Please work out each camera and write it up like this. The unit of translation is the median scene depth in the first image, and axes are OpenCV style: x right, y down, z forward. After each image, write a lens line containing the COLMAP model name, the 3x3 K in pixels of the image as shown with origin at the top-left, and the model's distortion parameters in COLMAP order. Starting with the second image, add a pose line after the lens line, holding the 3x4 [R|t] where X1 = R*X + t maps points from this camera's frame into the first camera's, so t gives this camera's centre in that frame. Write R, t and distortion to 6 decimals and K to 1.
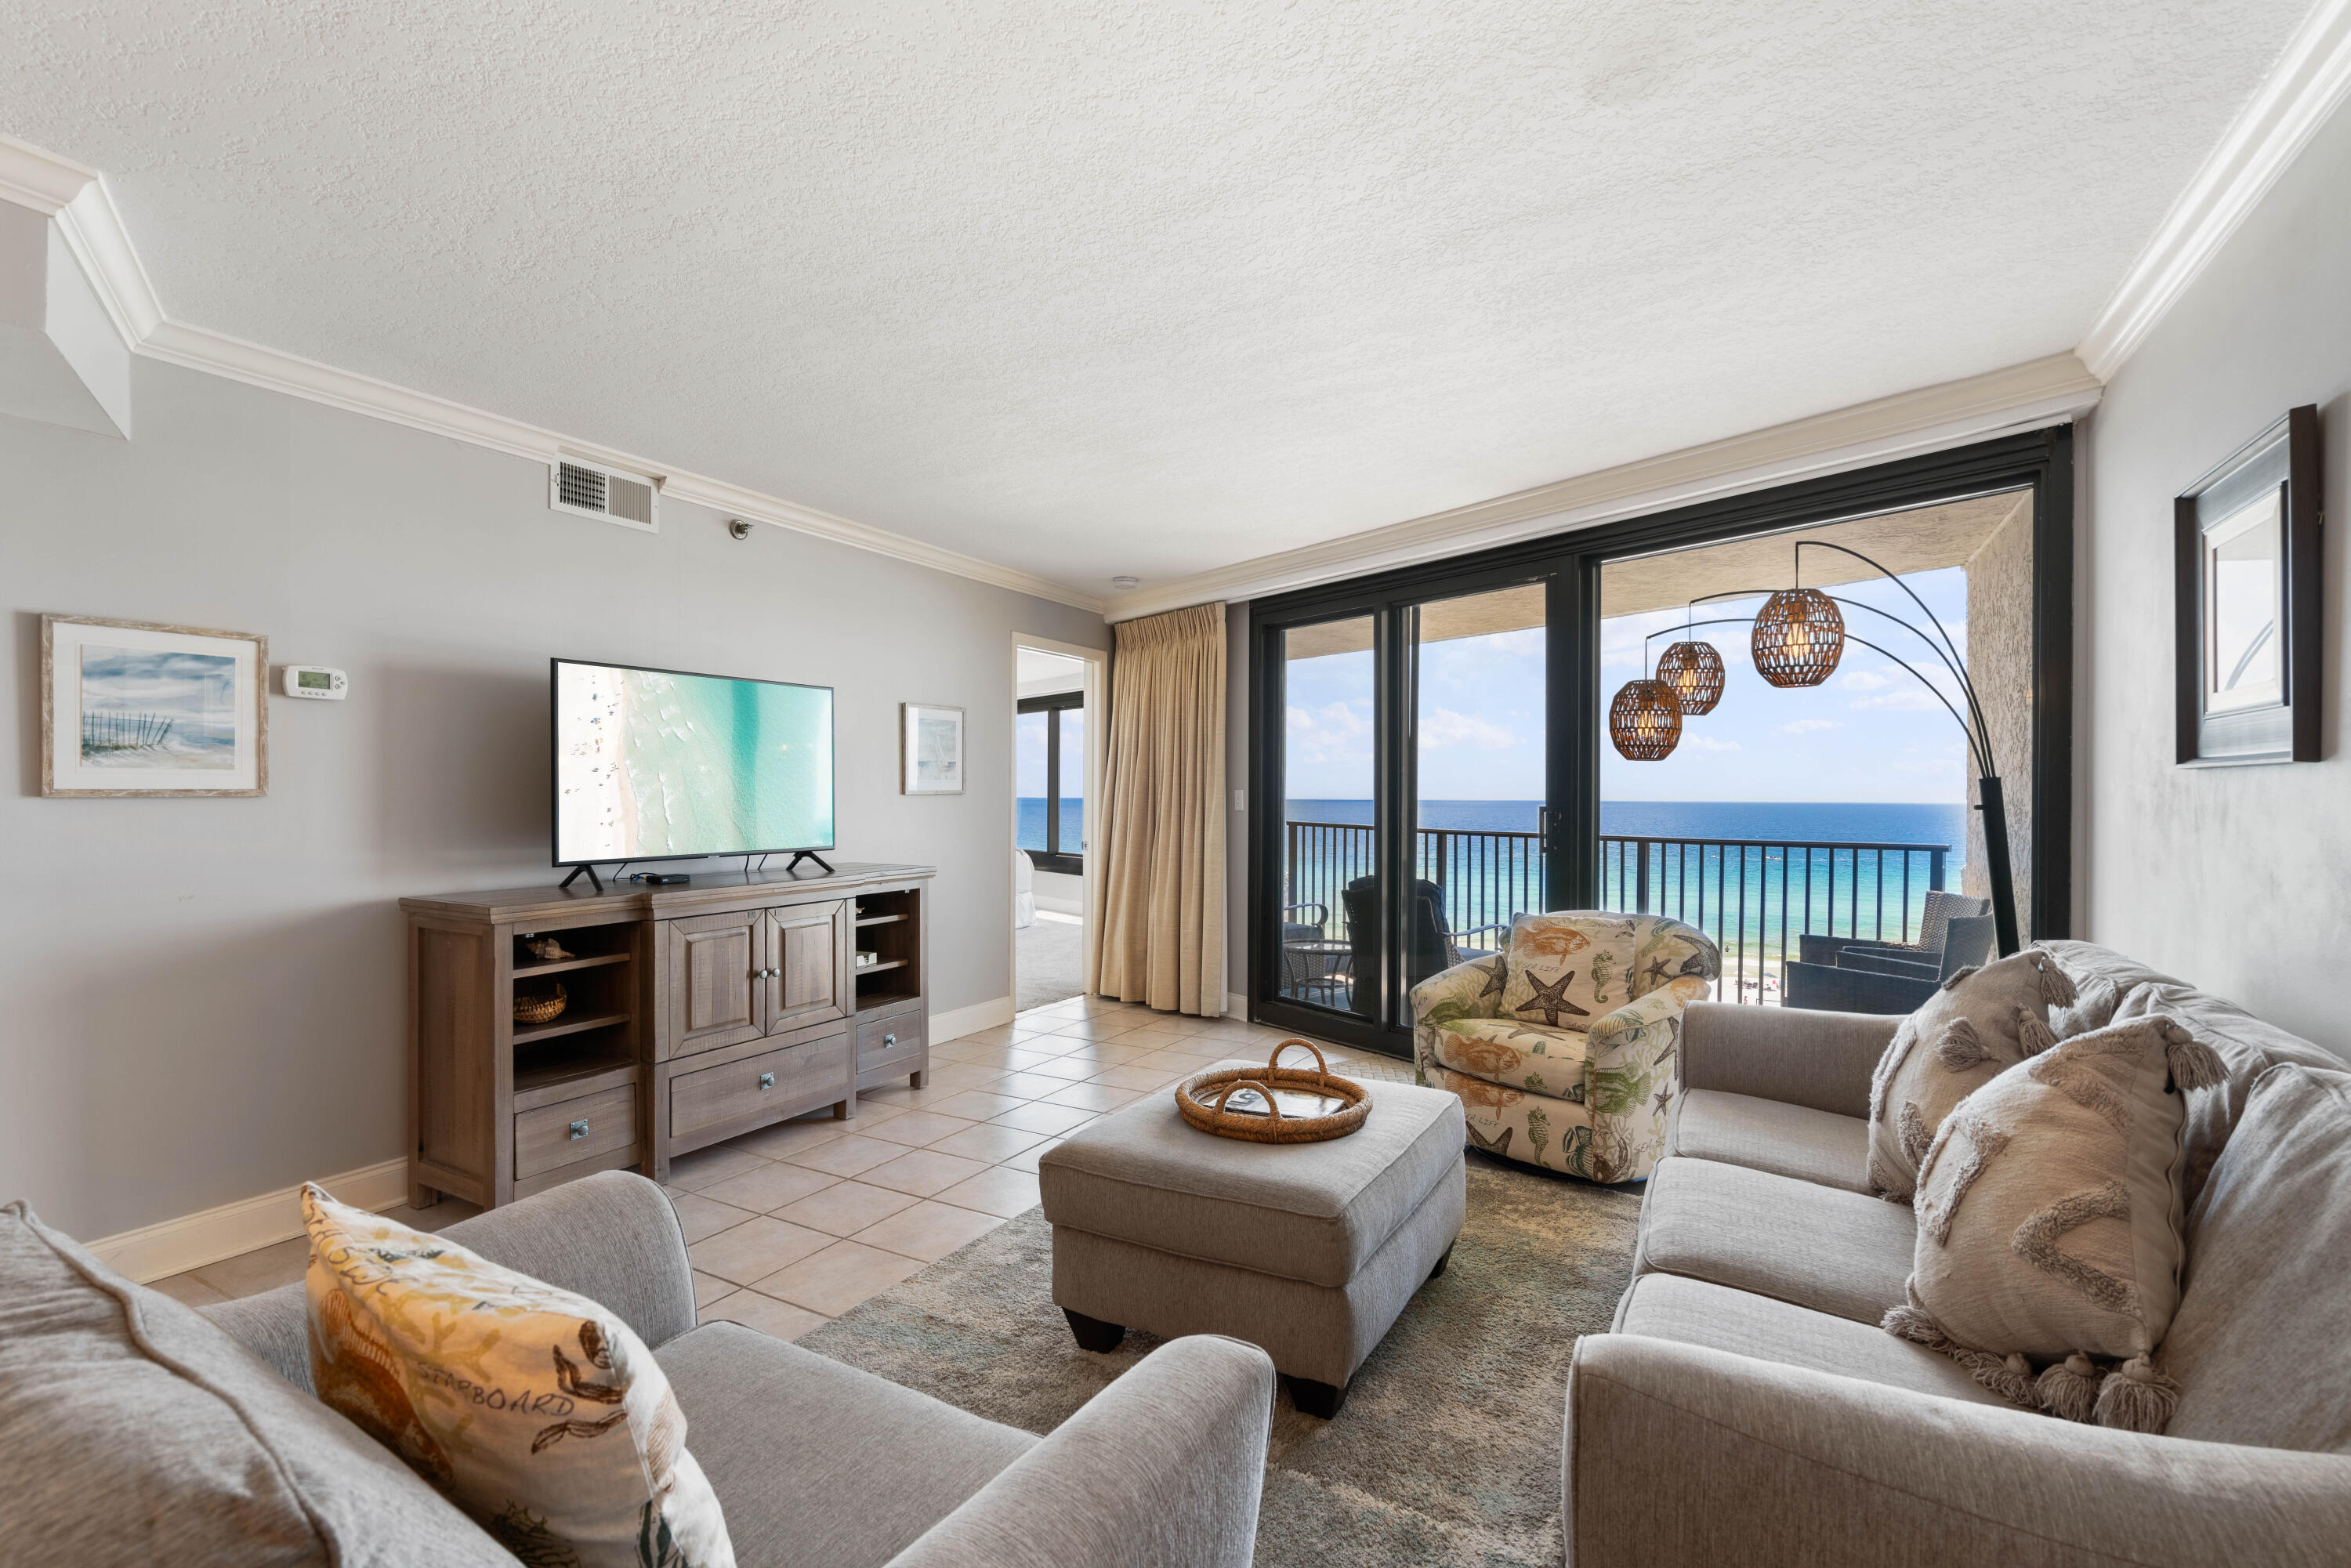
lens RADIAL K [[1067.9, 0, 1149.9], [0, 1067.9, 797.5], [0, 0, 1]] dist [-0.000700, 0.000032]
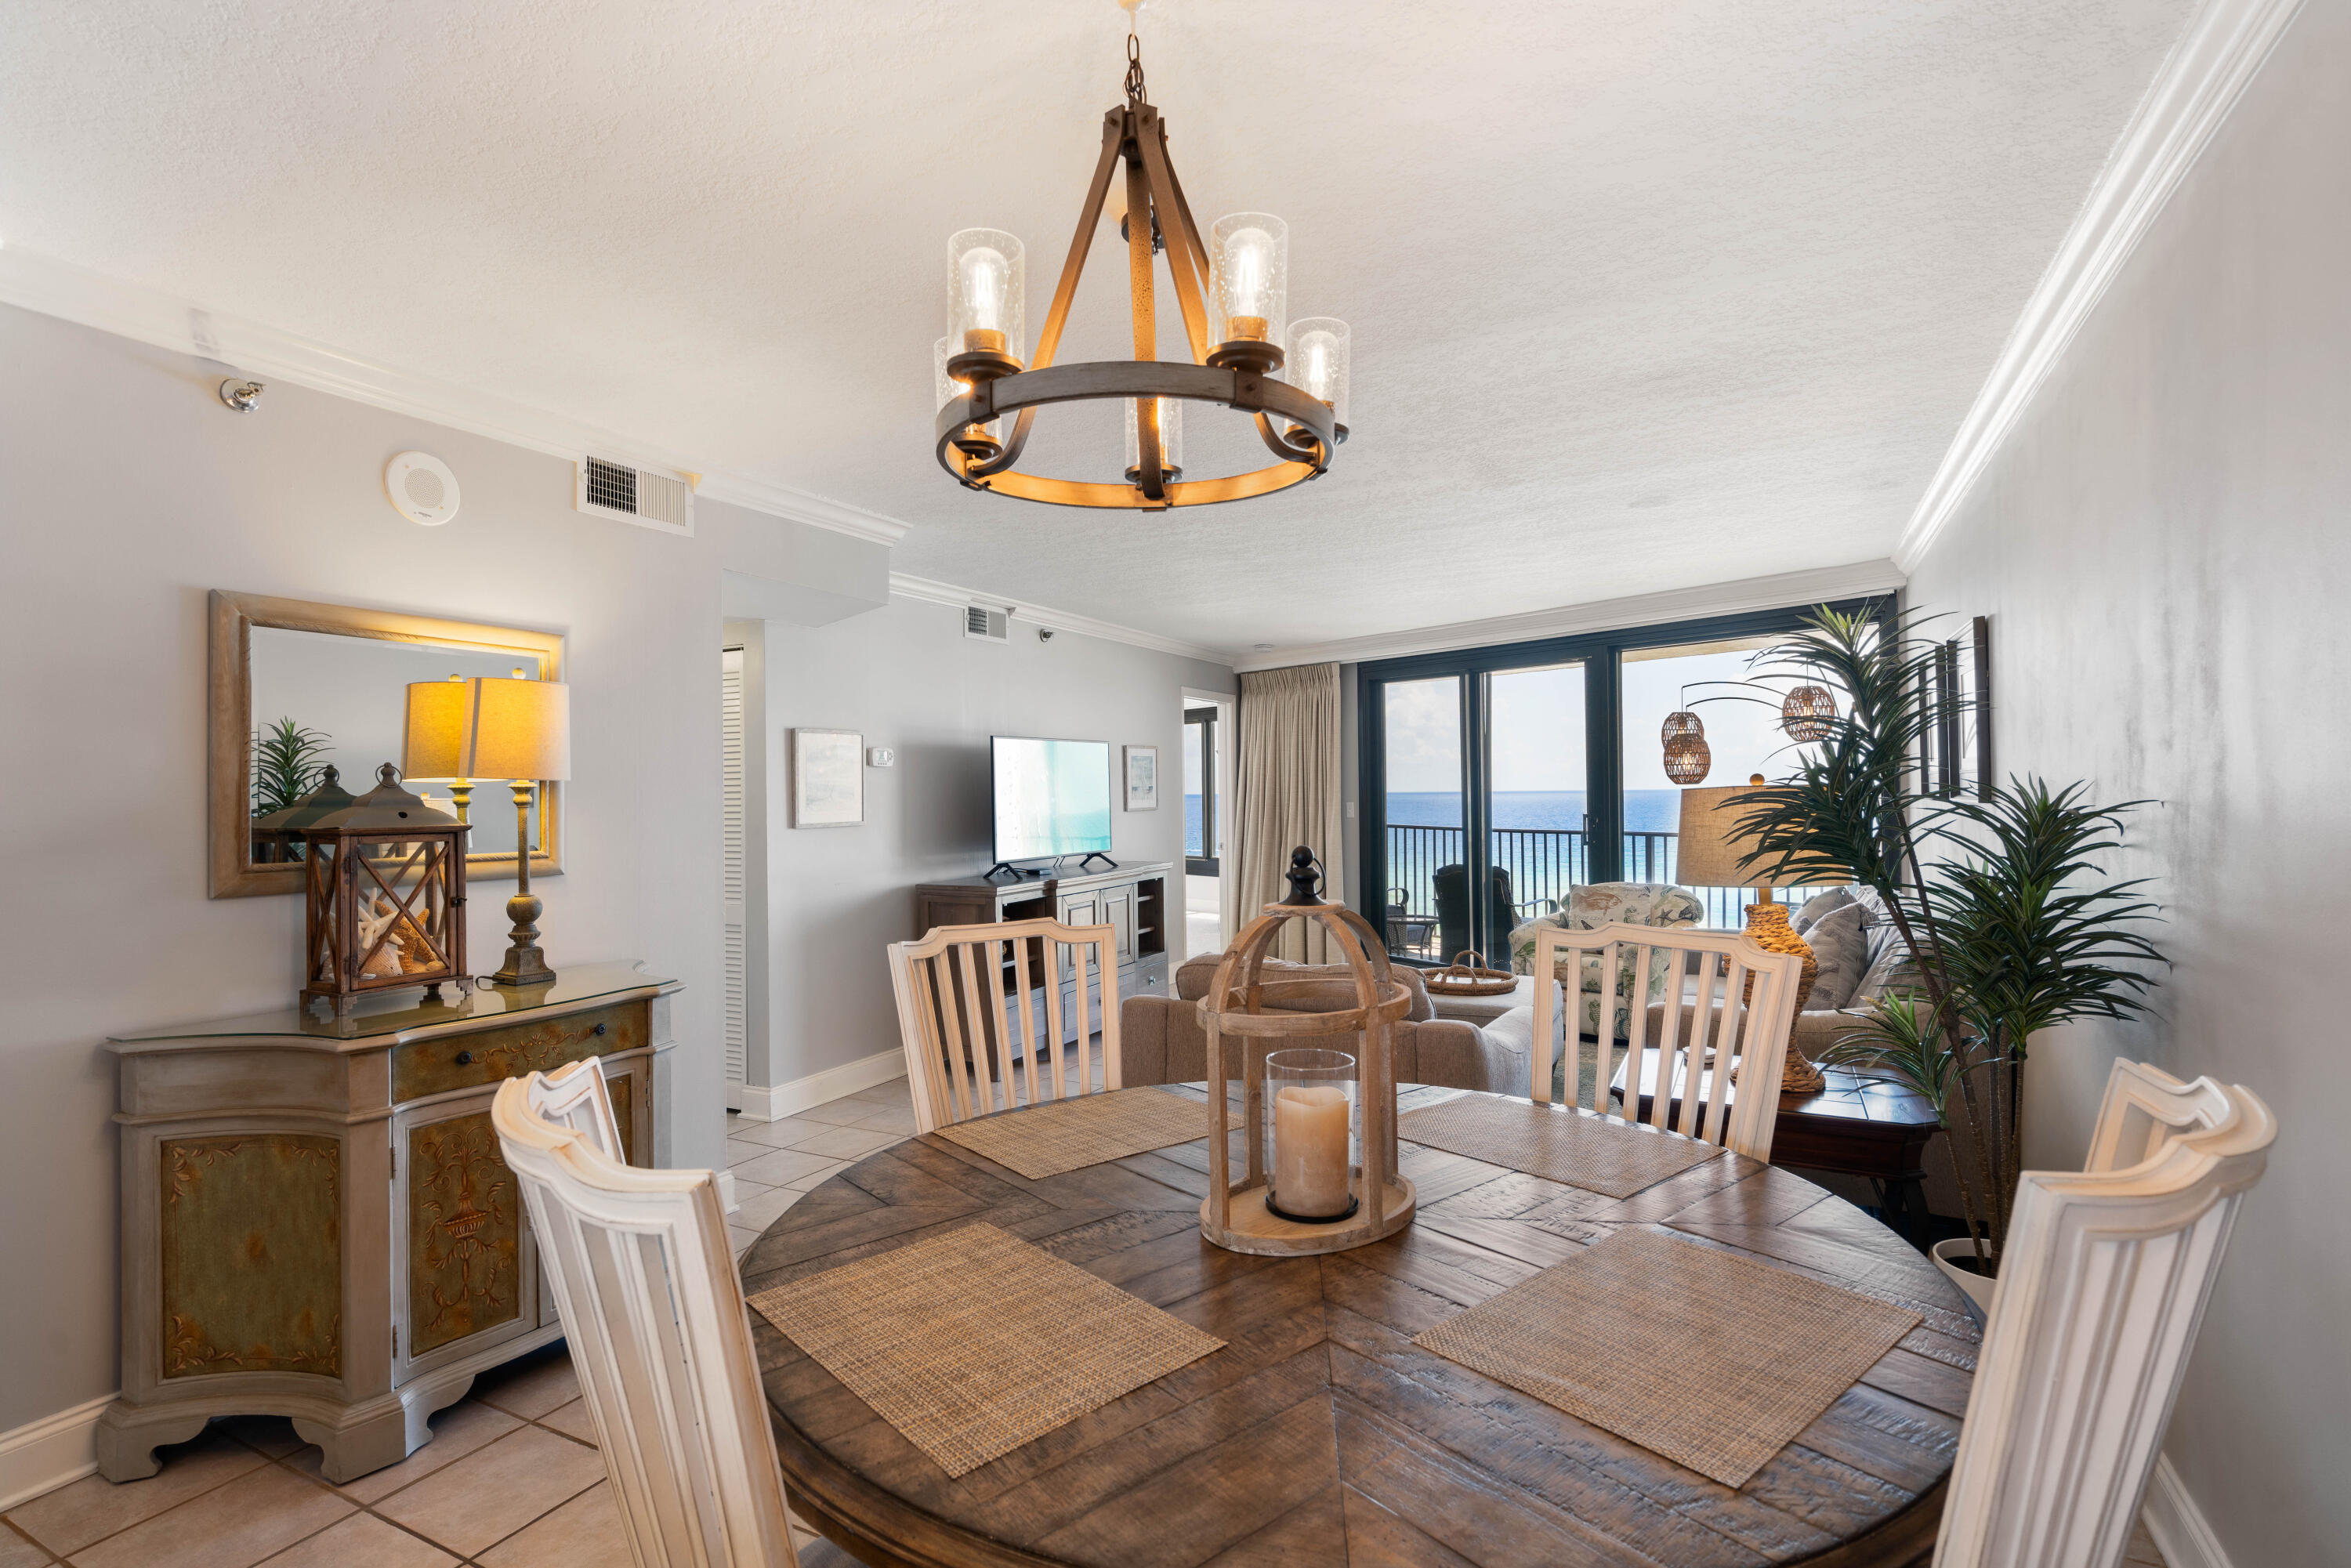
lens RADIAL K [[1140.0, 0, 1150.7], [0, 1140.0, 779.5], [0, 0, 1]] dist [0.003918, 0.000105]
pose [[0.999430, -0.016250, 0.029589, -0.331764], [0.016619, 0.999786, -0.012296, -0.035222], [-0.029382, 0.012781, 0.999487, -0.669455]]
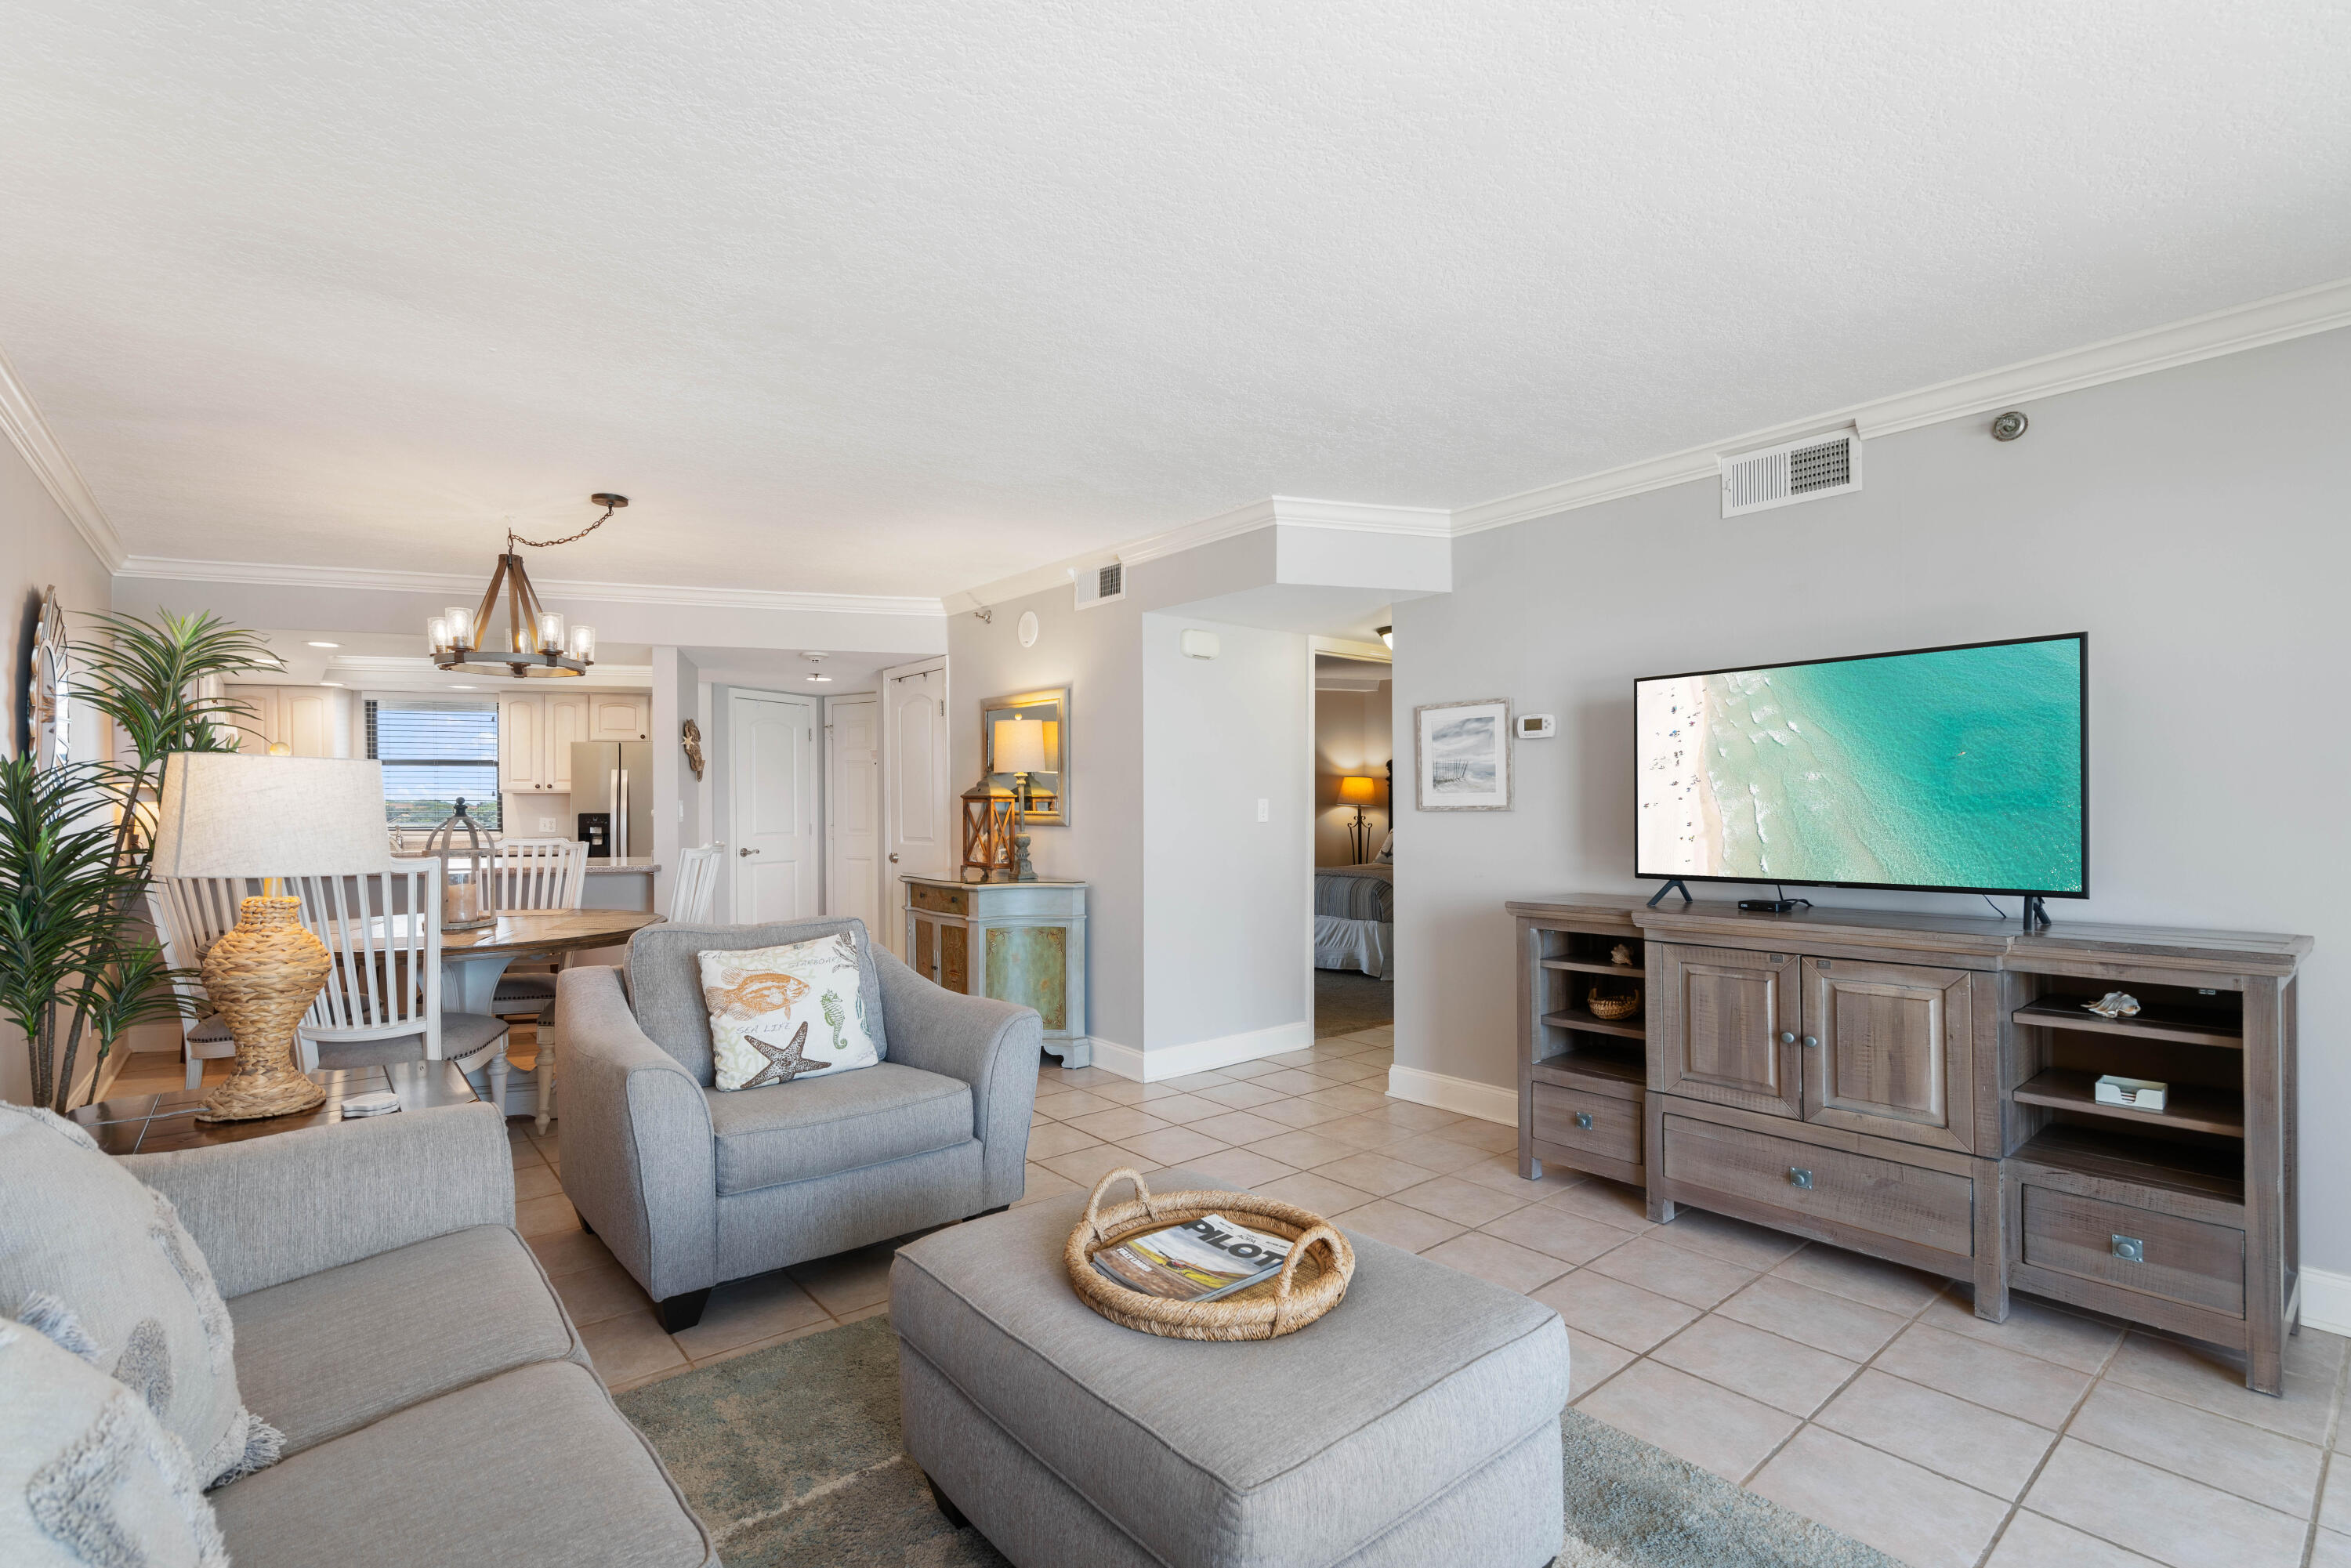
lens RADIAL K [[1067.9, 0, 1149.9], [0, 1067.9, 797.5], [0, 0, 1]] dist [-0.000700, 0.000032]
pose [[-0.355656, -0.009348, -0.934570, 0.533138], [0.000870, 0.999946, -0.010333, -0.003001], [0.934616, -0.004488, -0.355629, 0.832754]]
